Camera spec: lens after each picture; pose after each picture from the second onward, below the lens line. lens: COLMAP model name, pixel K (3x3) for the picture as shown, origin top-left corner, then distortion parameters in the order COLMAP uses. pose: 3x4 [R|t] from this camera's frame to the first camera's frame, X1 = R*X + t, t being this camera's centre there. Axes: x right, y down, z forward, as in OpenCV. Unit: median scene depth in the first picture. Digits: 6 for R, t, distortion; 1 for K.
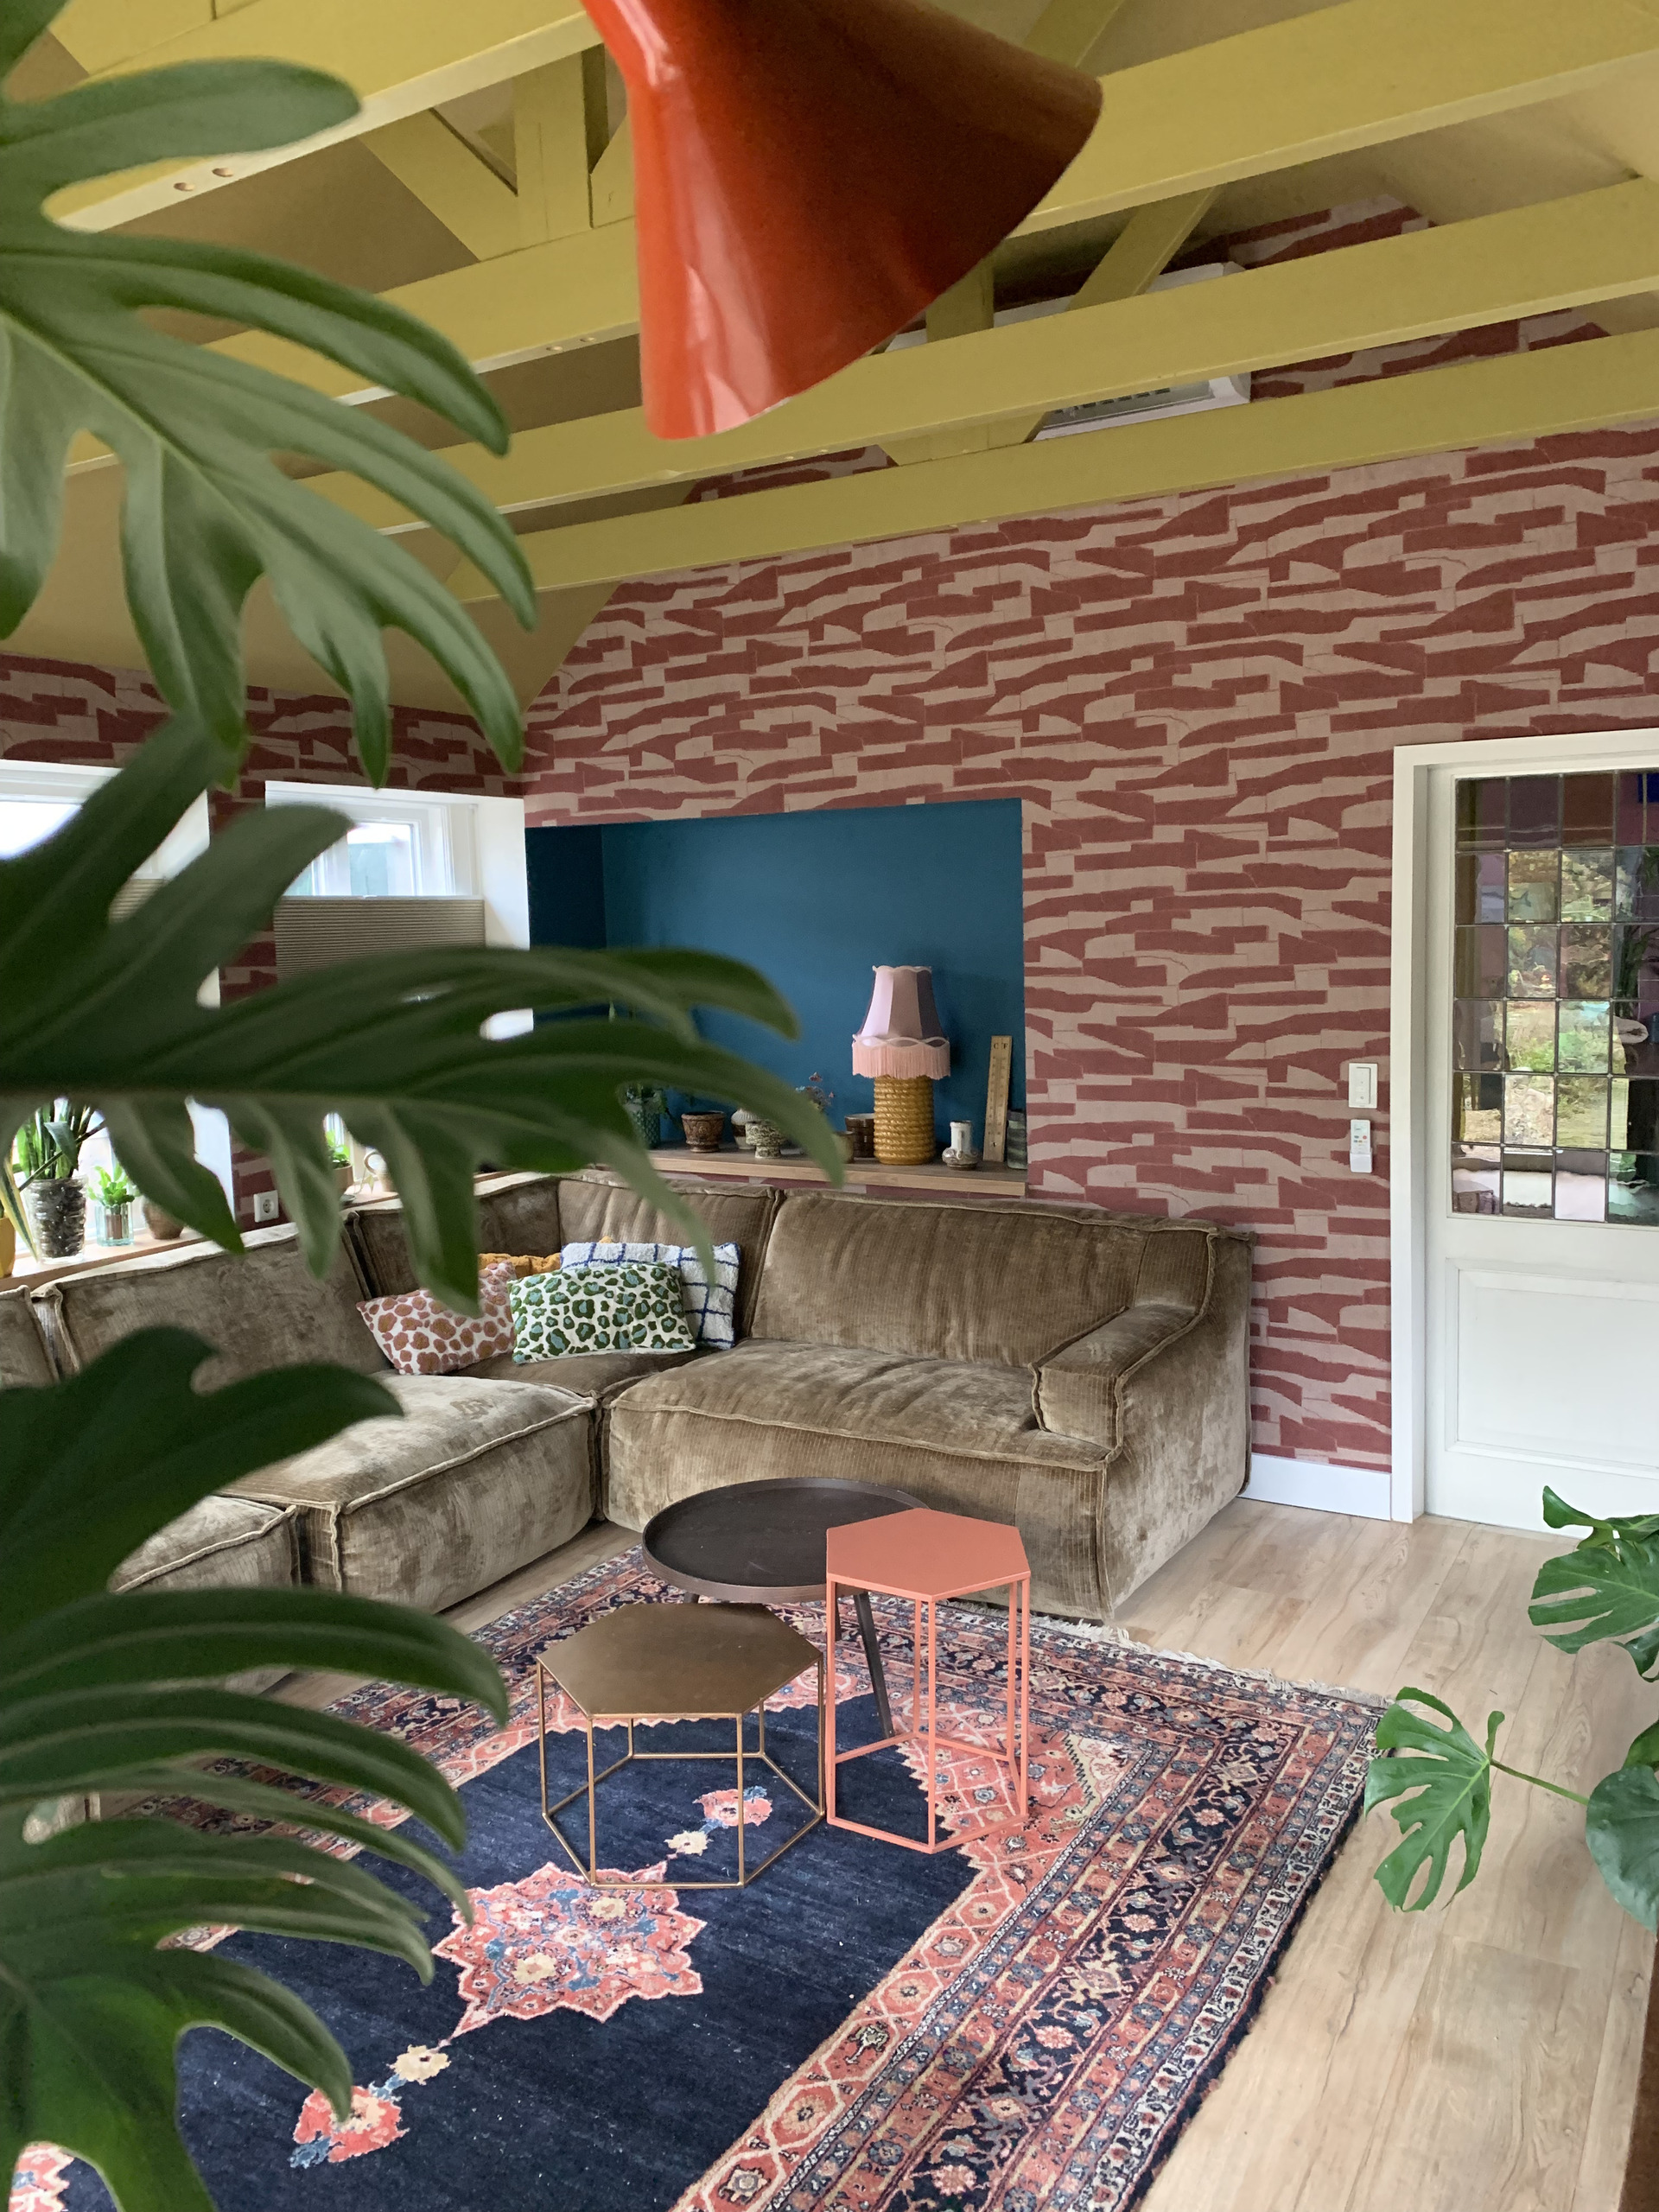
lens RADIAL K [[1694.0, 0, 834.5], [0, 1694.0, 1087.7], [0, 0, 1]] dist [0.038576, -0.049514]
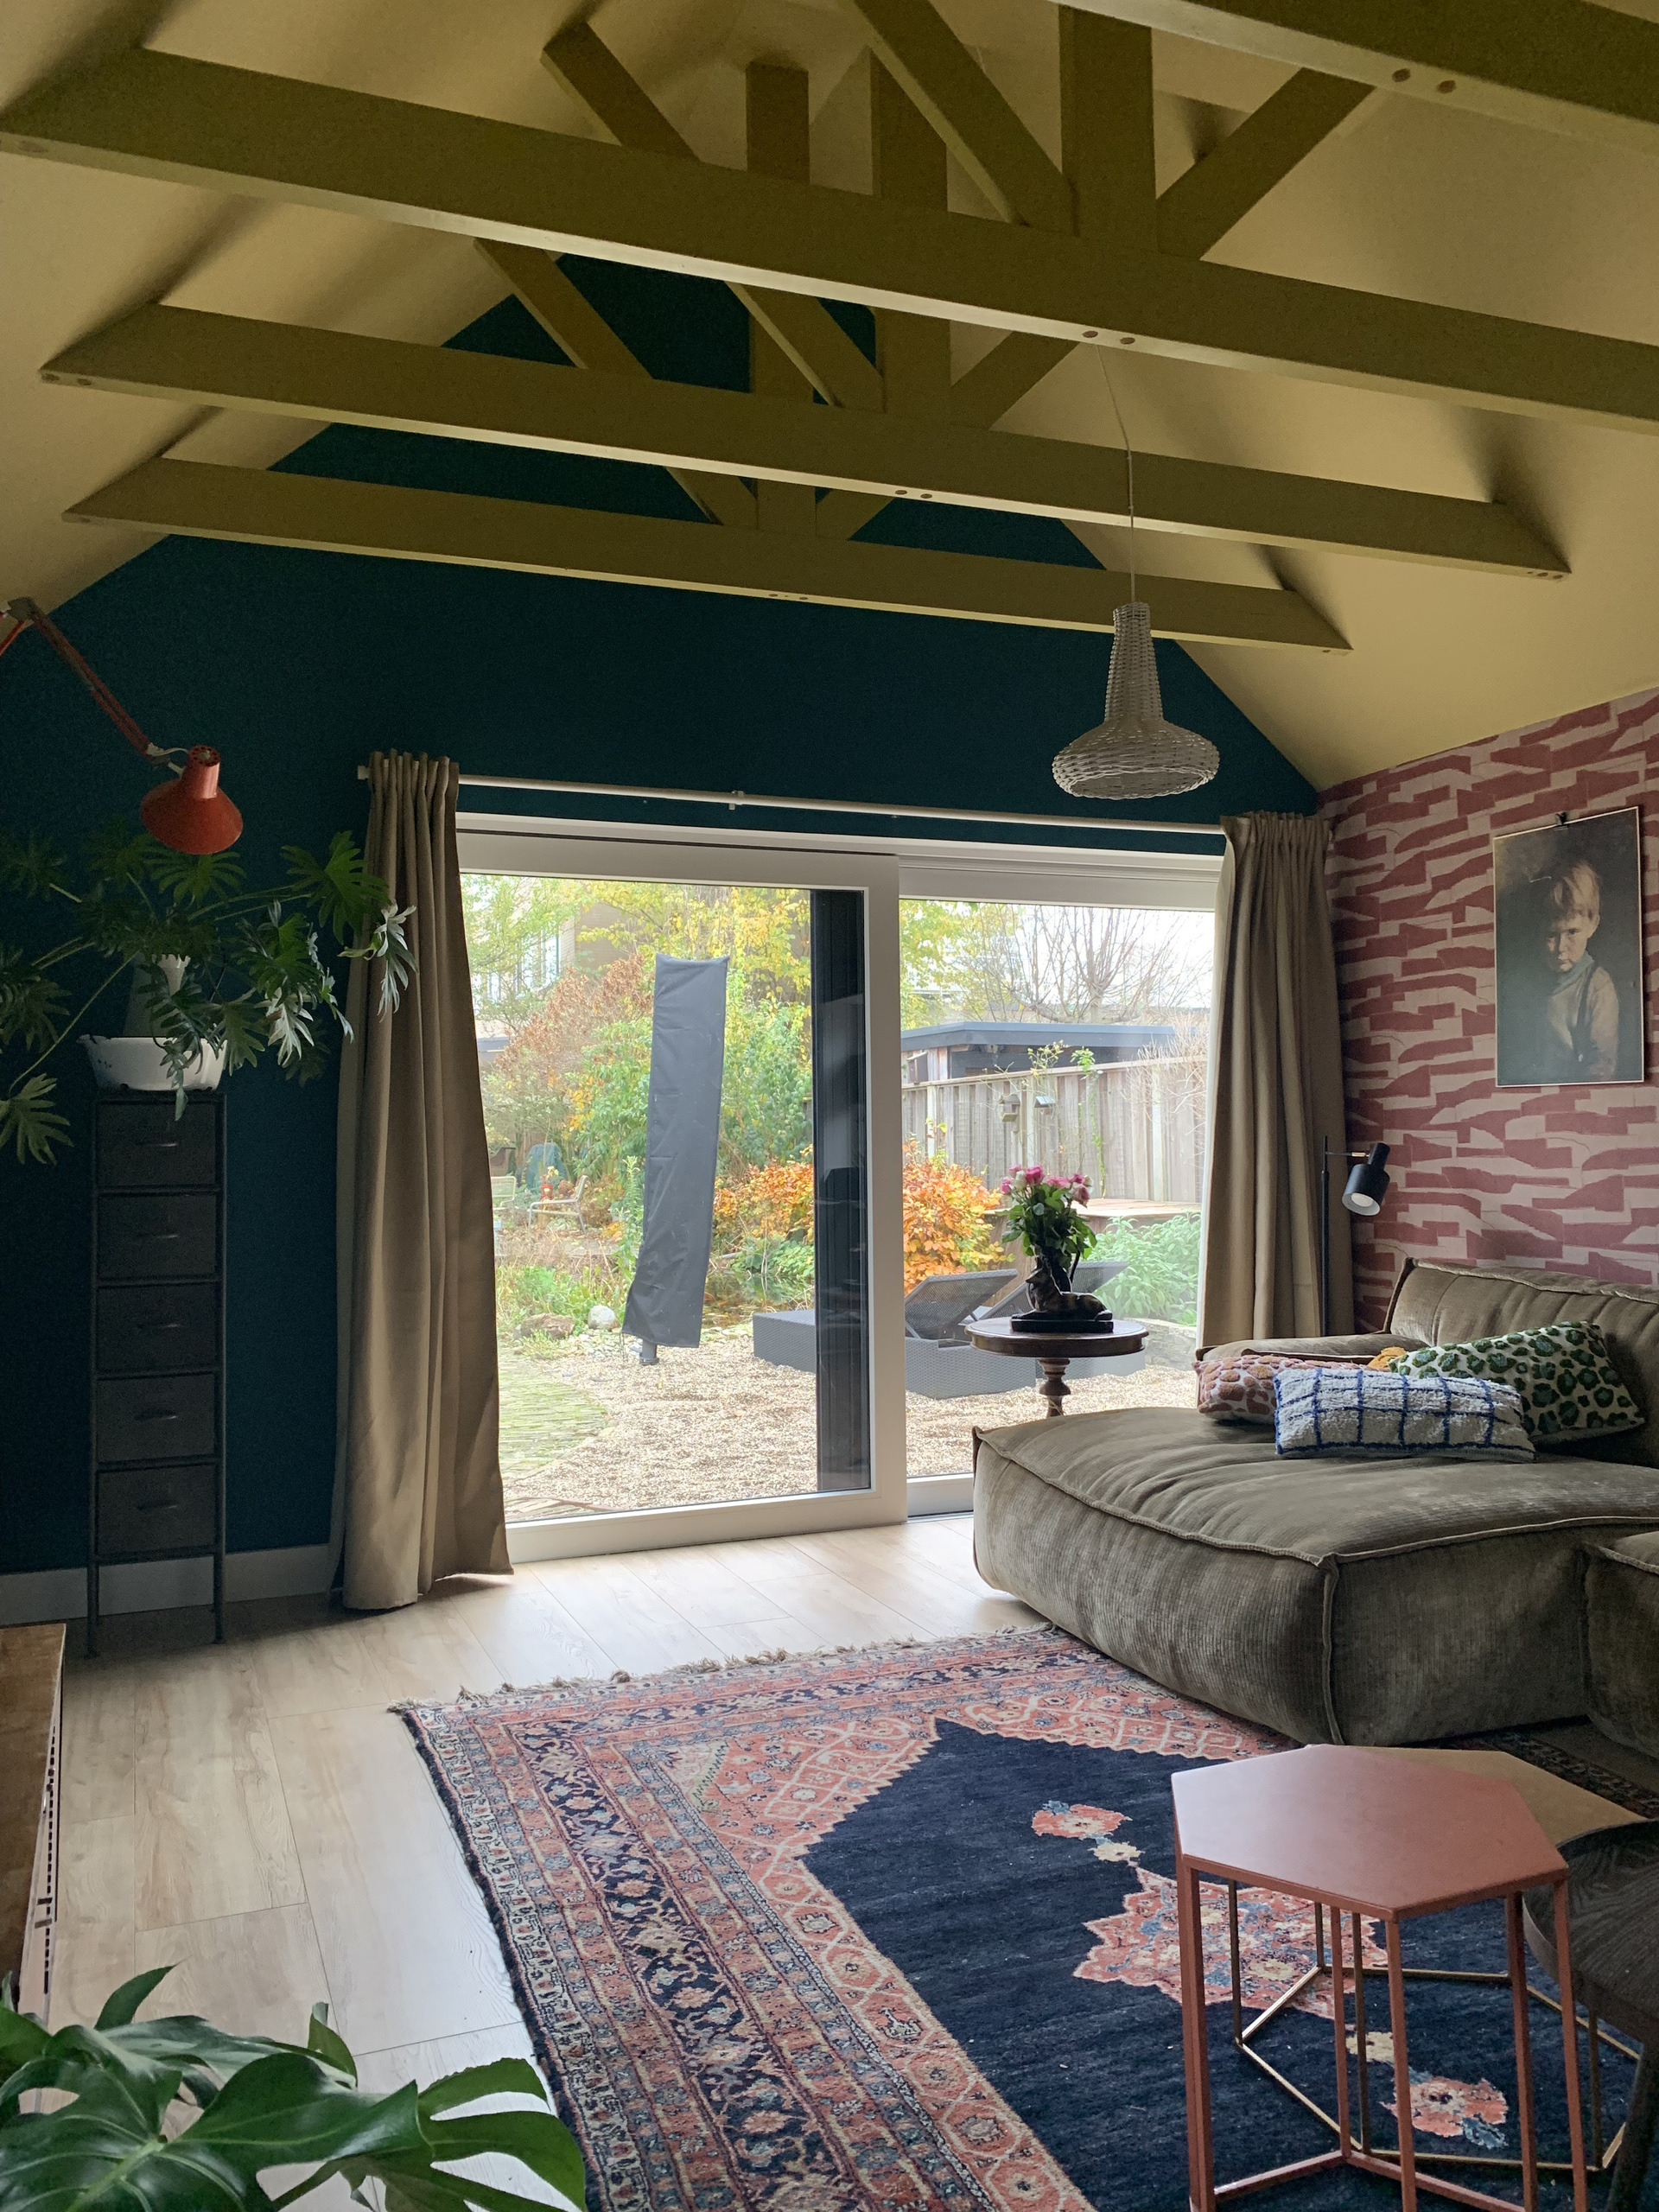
lens RADIAL K [[1694.0, 0, 835.3], [0, 1694.0, 1086.4], [0, 0, 1]] dist [0.038576, -0.049514]
pose [[-0.622535, 0.000197, -0.782592, 0.635360], [-0.054018, 0.997604, 0.043221, 0.021350], [0.780726, 0.069181, -0.621033, 1.275080]]
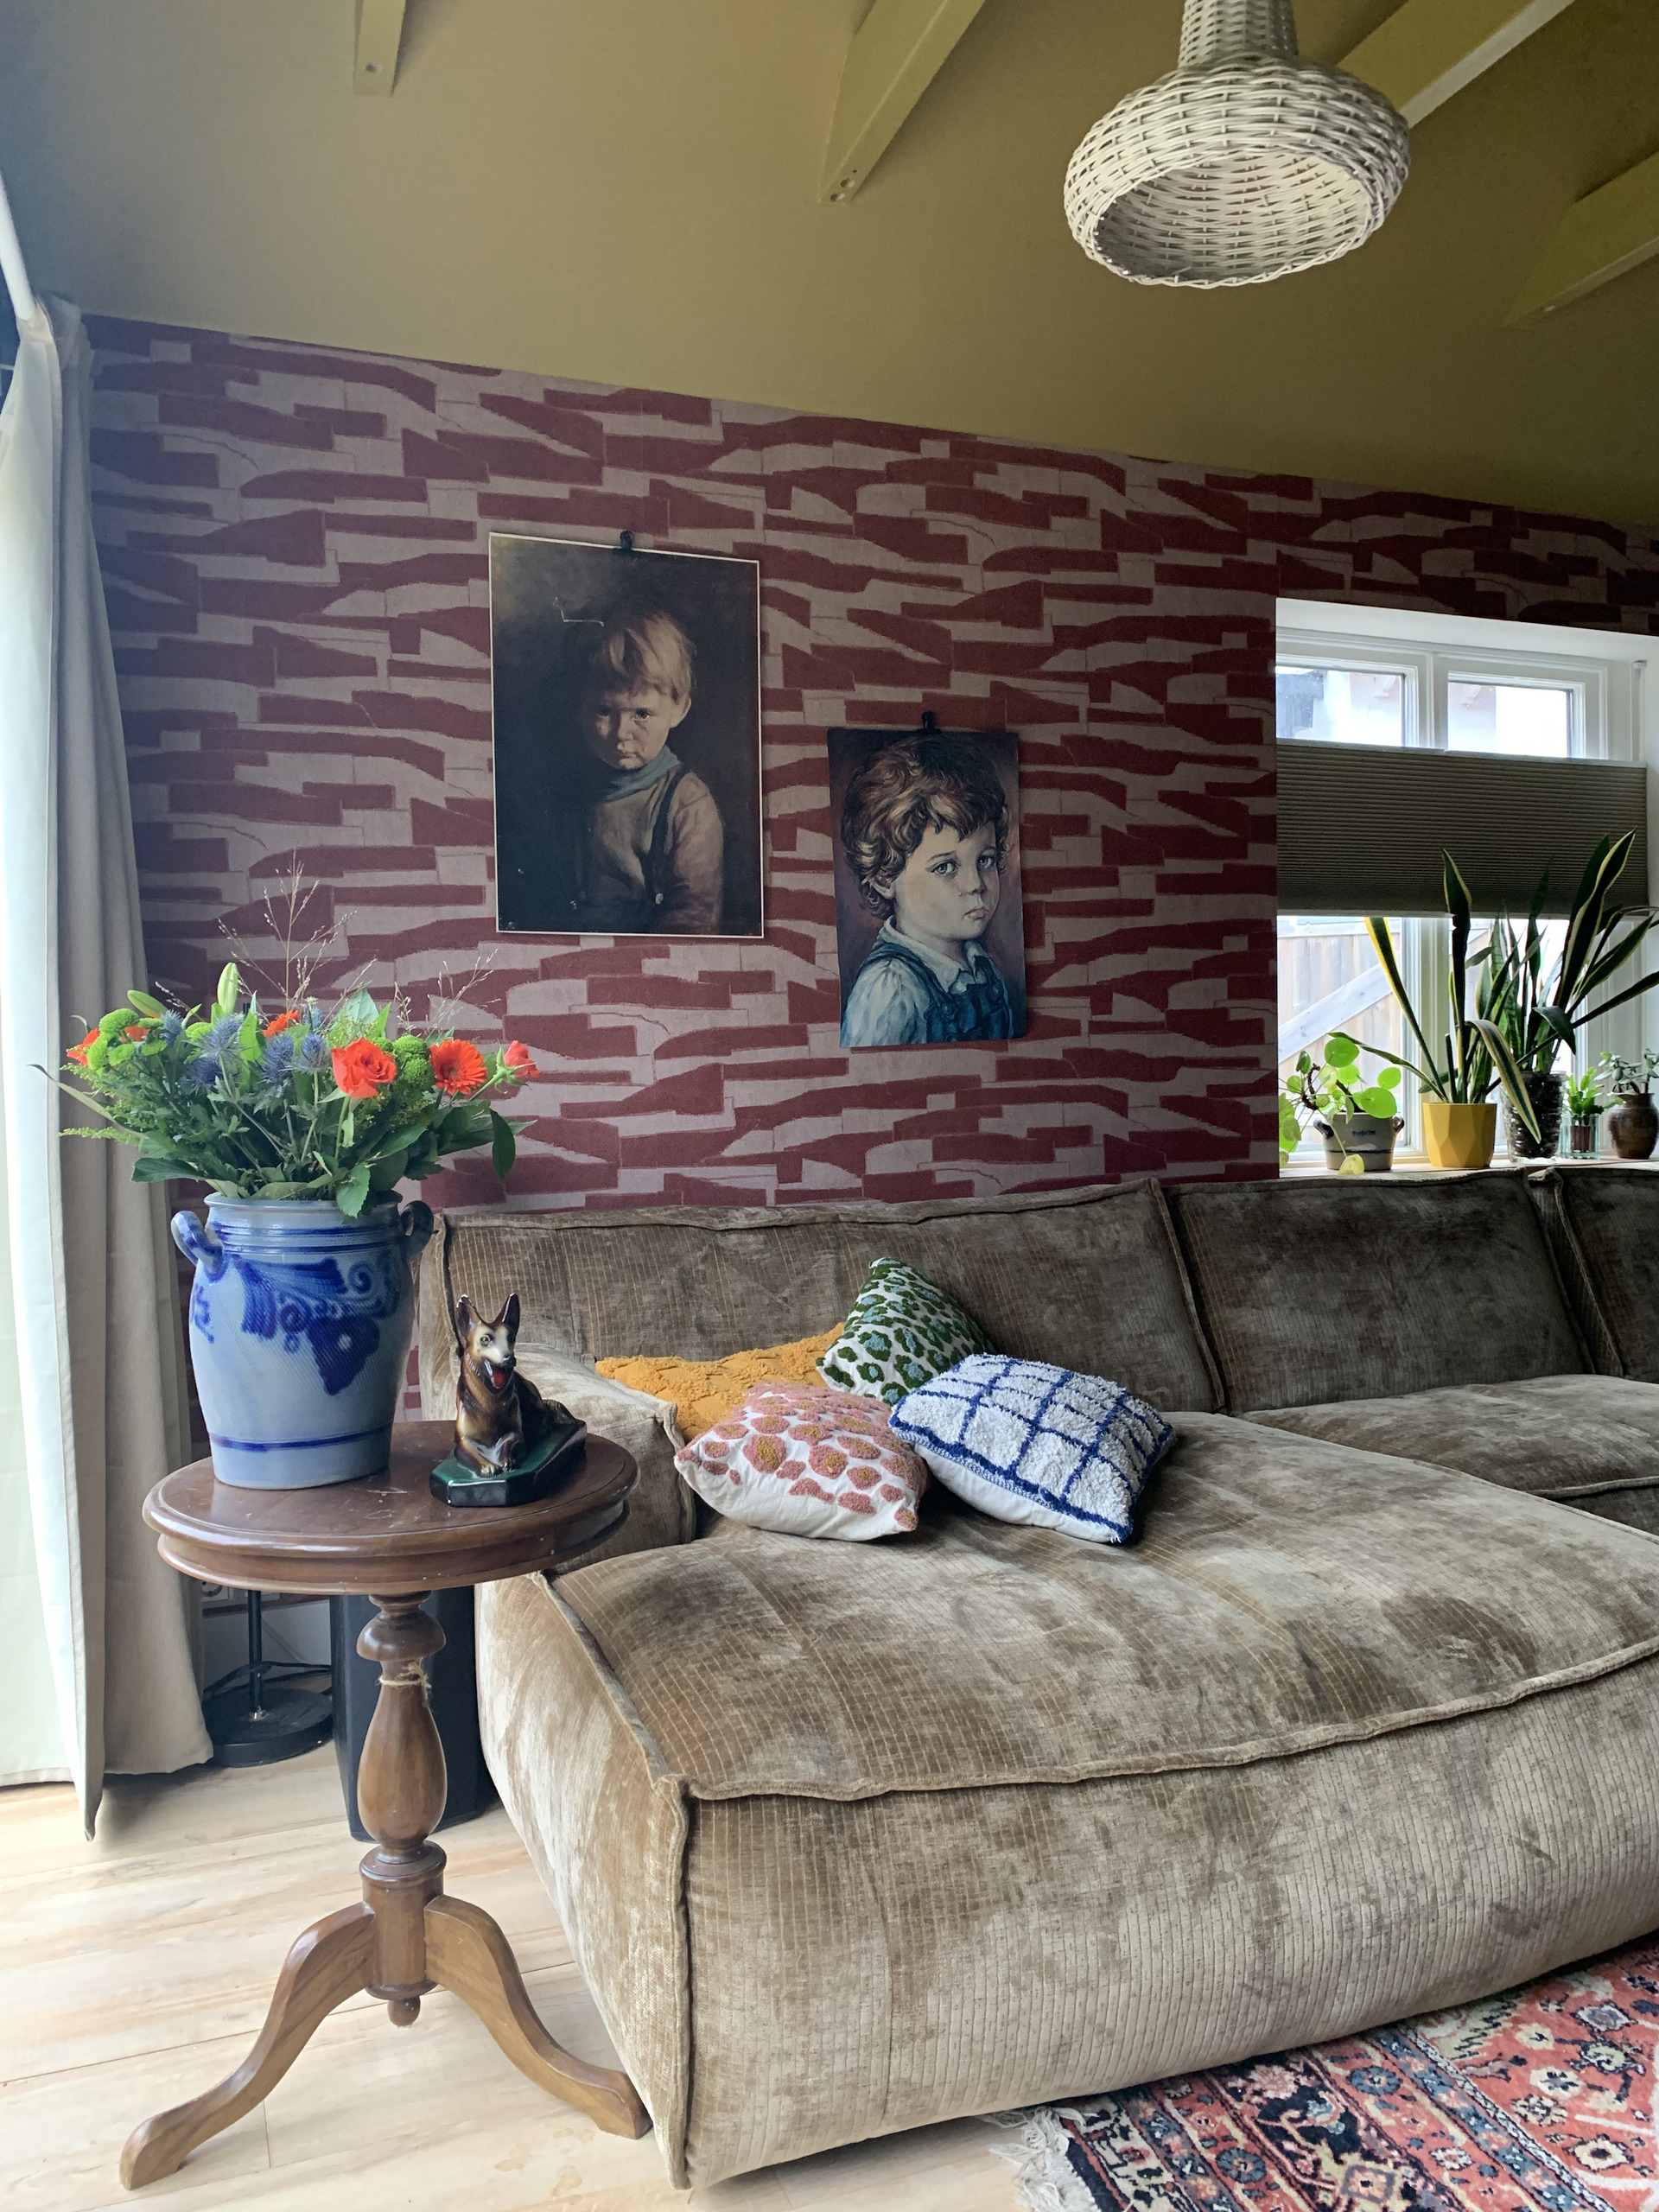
lens RADIAL K [[1694.0, 0, 839.6], [0, 1694.0, 1095.0], [0, 0, 1]] dist [0.038576, -0.049514]
pose [[0.779744, 0.030064, -0.625376, -0.256634], [-0.064069, 0.997434, -0.031934, 0.180858], [0.622812, 0.064967, 0.779670, 0.052391]]
